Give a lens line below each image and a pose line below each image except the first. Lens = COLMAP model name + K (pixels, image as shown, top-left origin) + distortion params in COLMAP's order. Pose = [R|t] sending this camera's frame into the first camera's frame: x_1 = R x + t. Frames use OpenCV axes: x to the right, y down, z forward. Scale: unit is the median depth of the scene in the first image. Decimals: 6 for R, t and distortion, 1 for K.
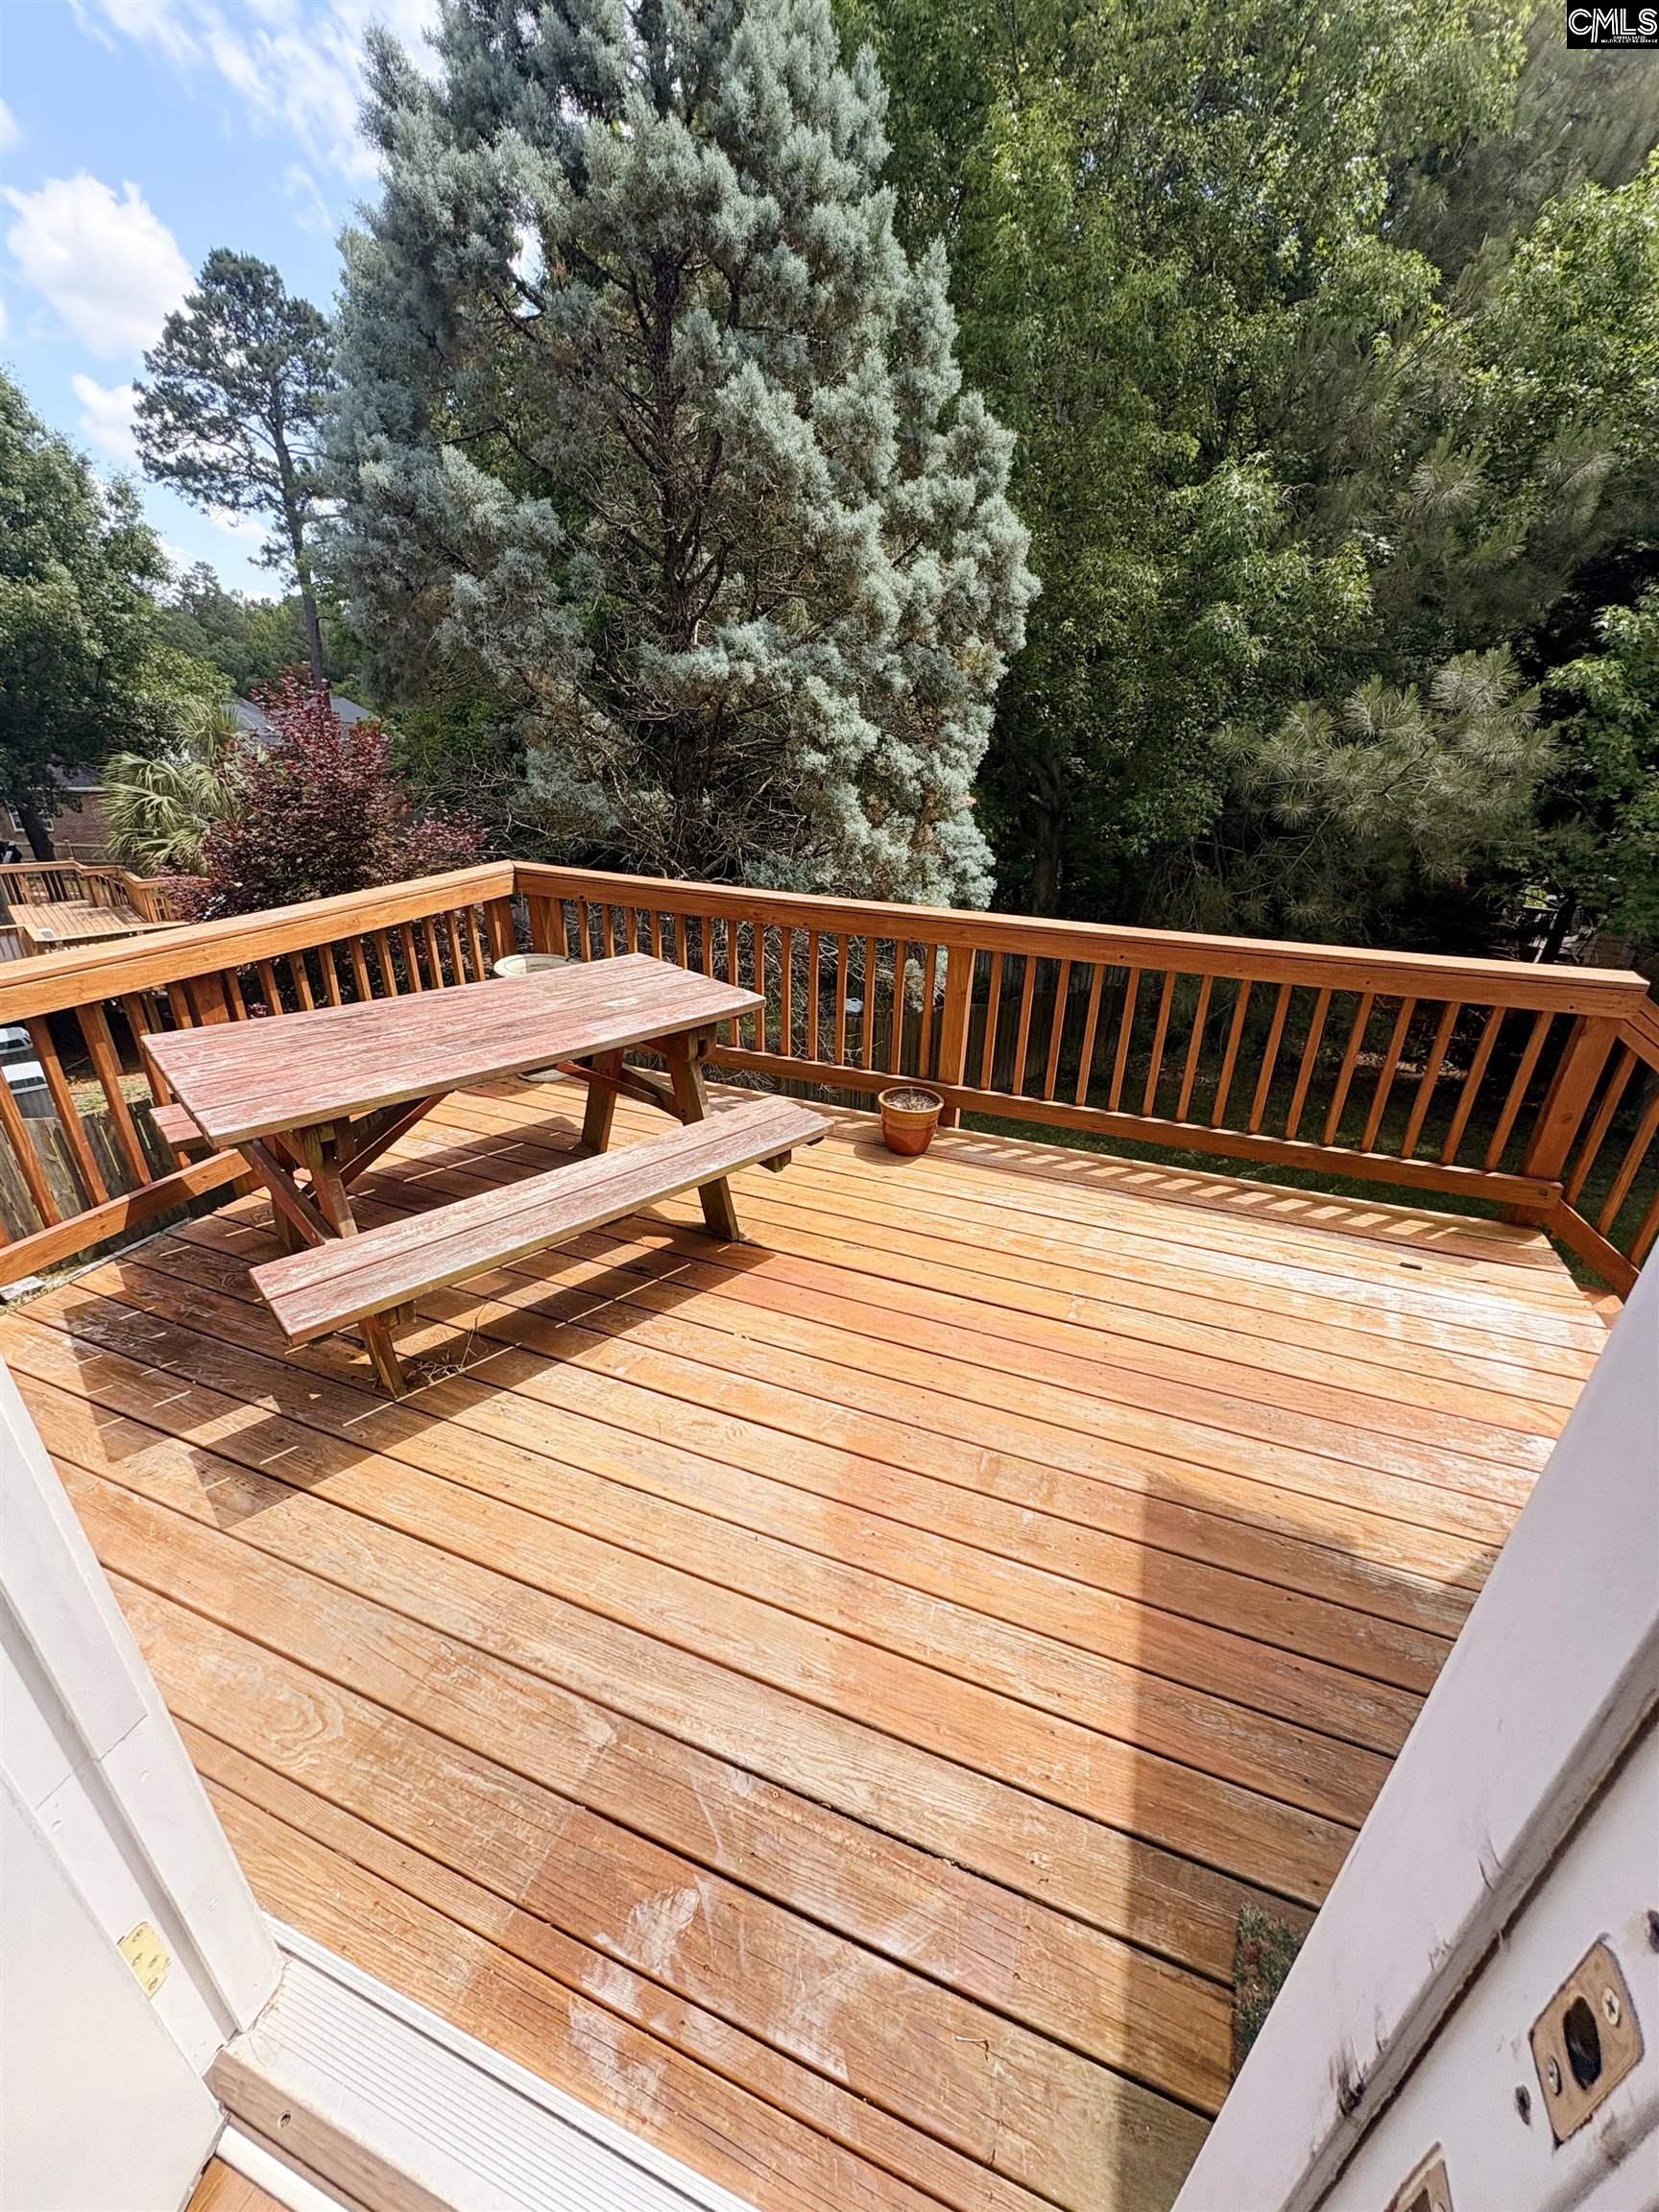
lens RADIAL K [[879.5, 0, 832.2], [0, 879.5, 1110.5], [0, 0, 1]] dist [0.000542, 0.000264]
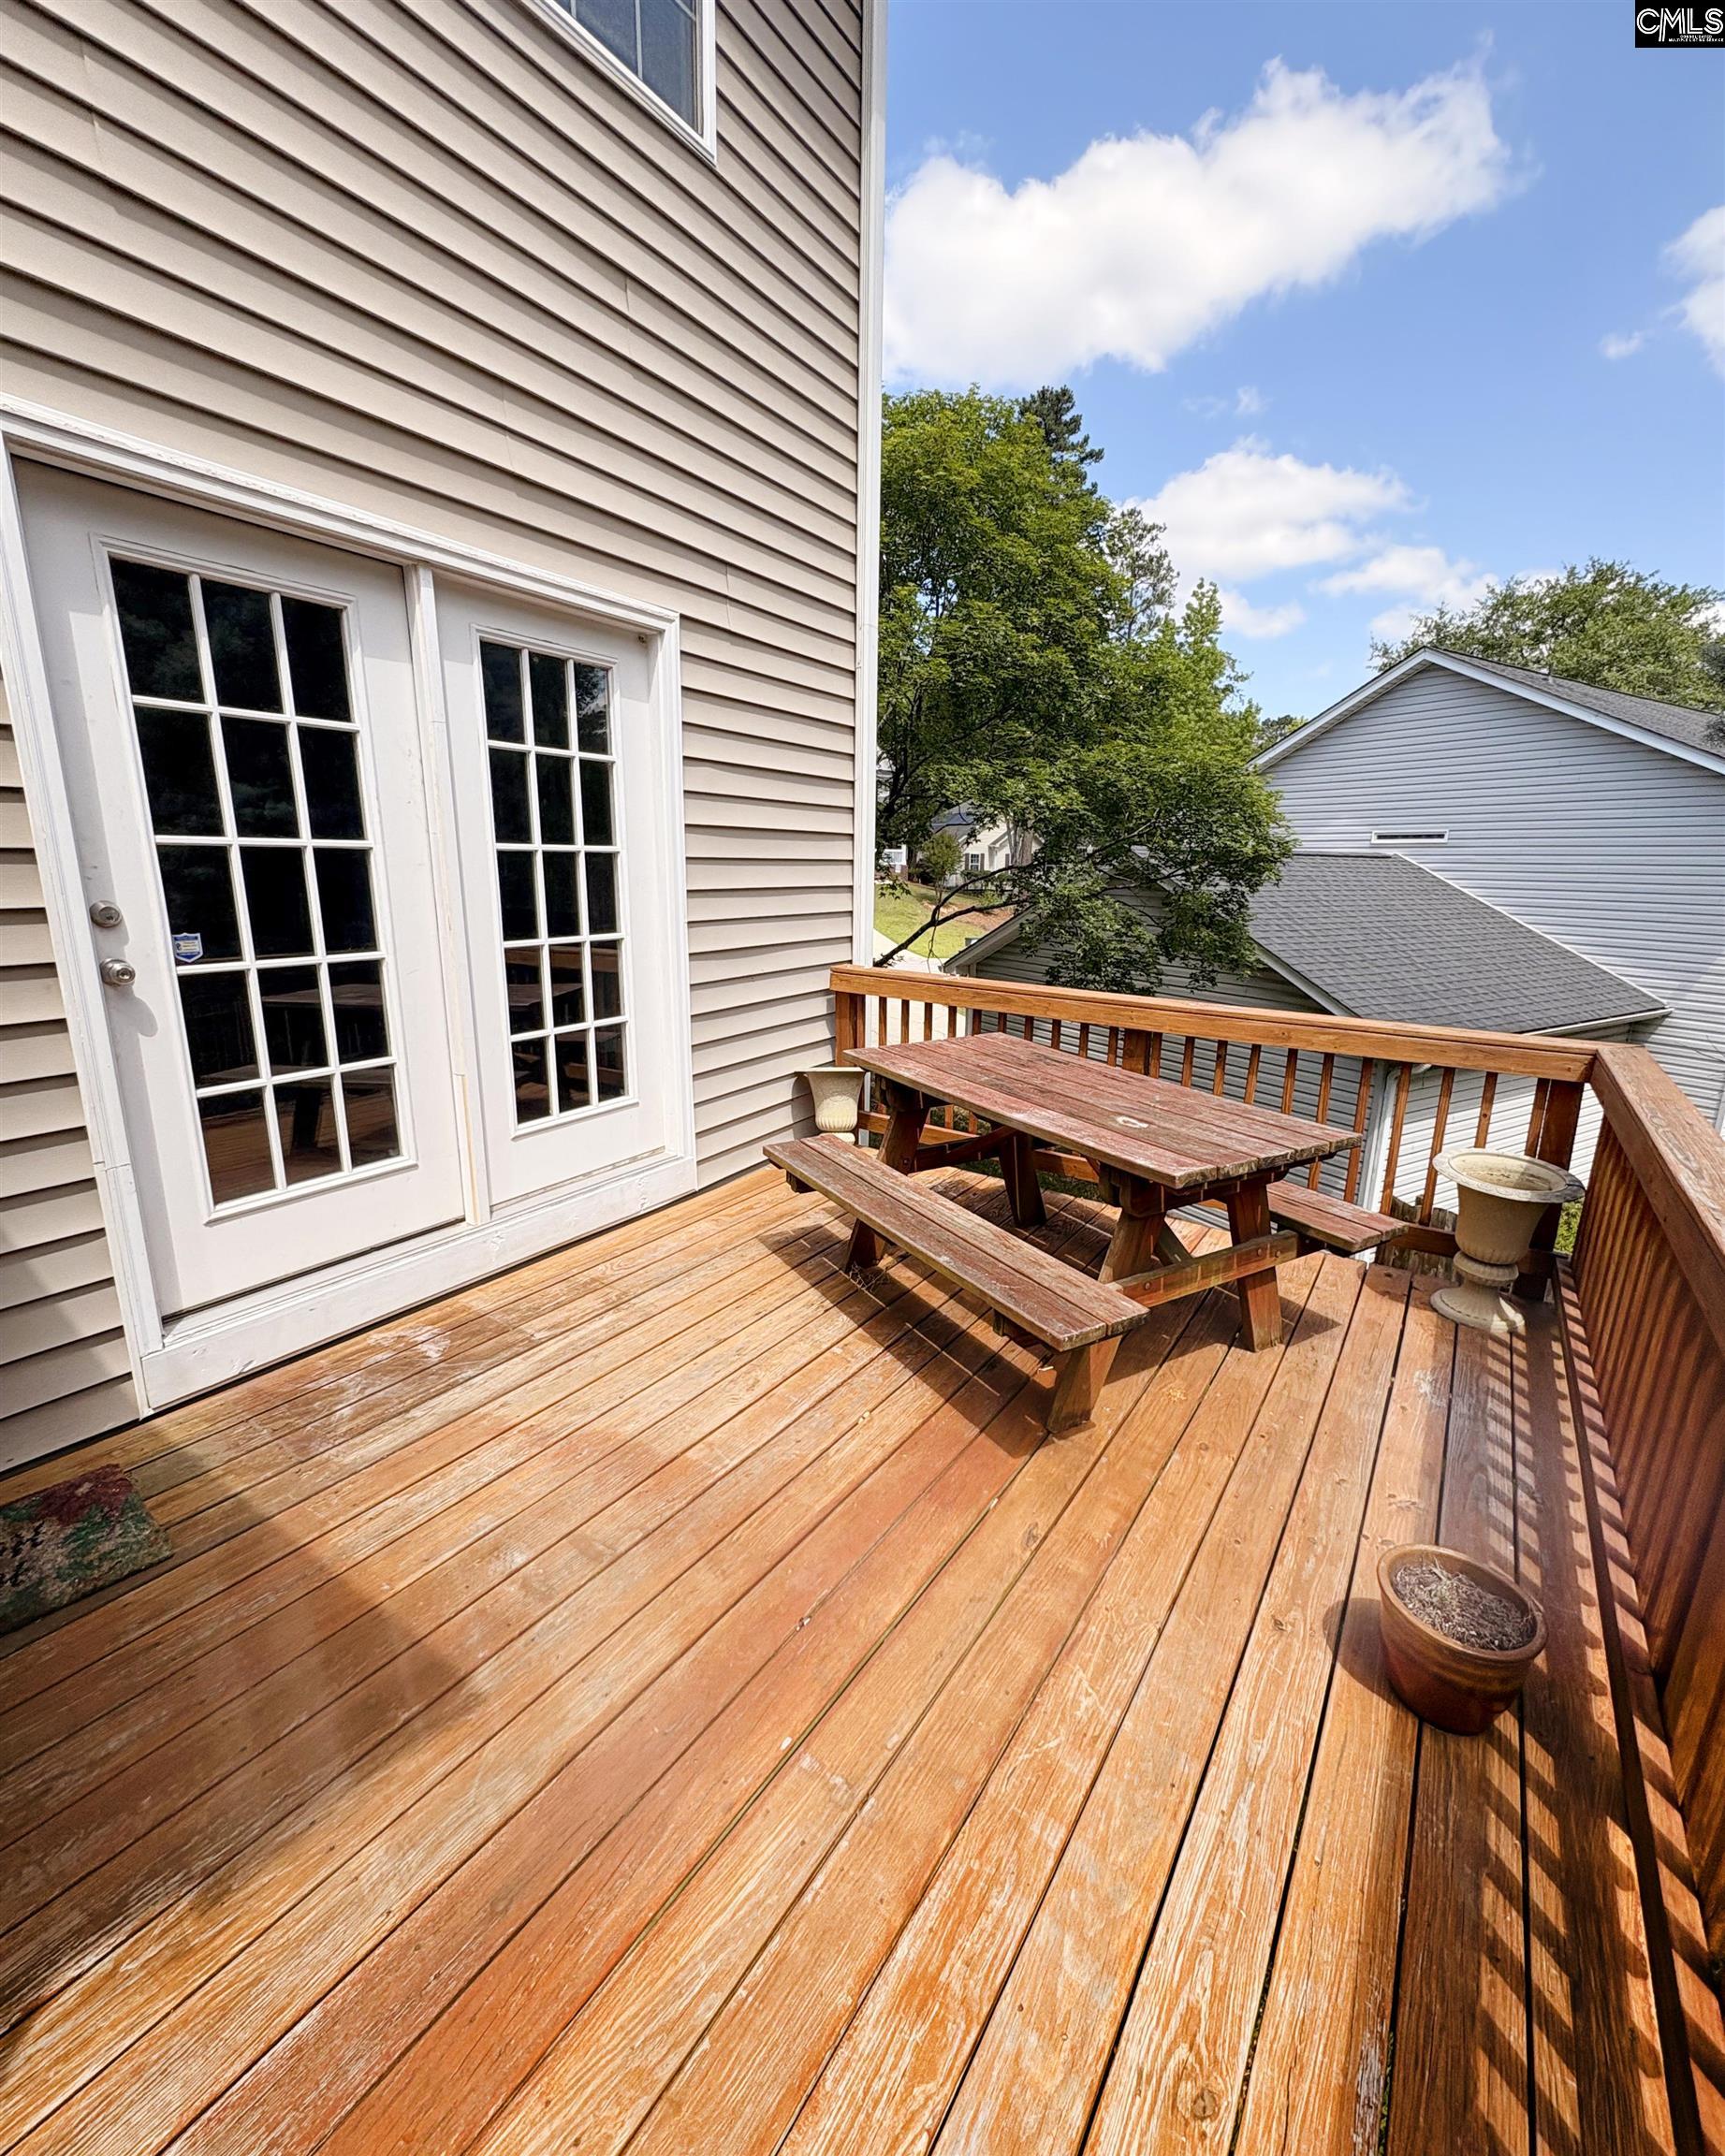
lens RADIAL K [[930.0, 0, 862.3], [0, 930.0, 1087.4], [0, 0, 1]] dist [0.000233, -0.000022]
pose [[-0.232077, 0.205113, -0.950825, 0.805130], [-0.430872, 0.854701, 0.289544, -0.349665], [0.872061, 0.476880, -0.109979, 0.964925]]
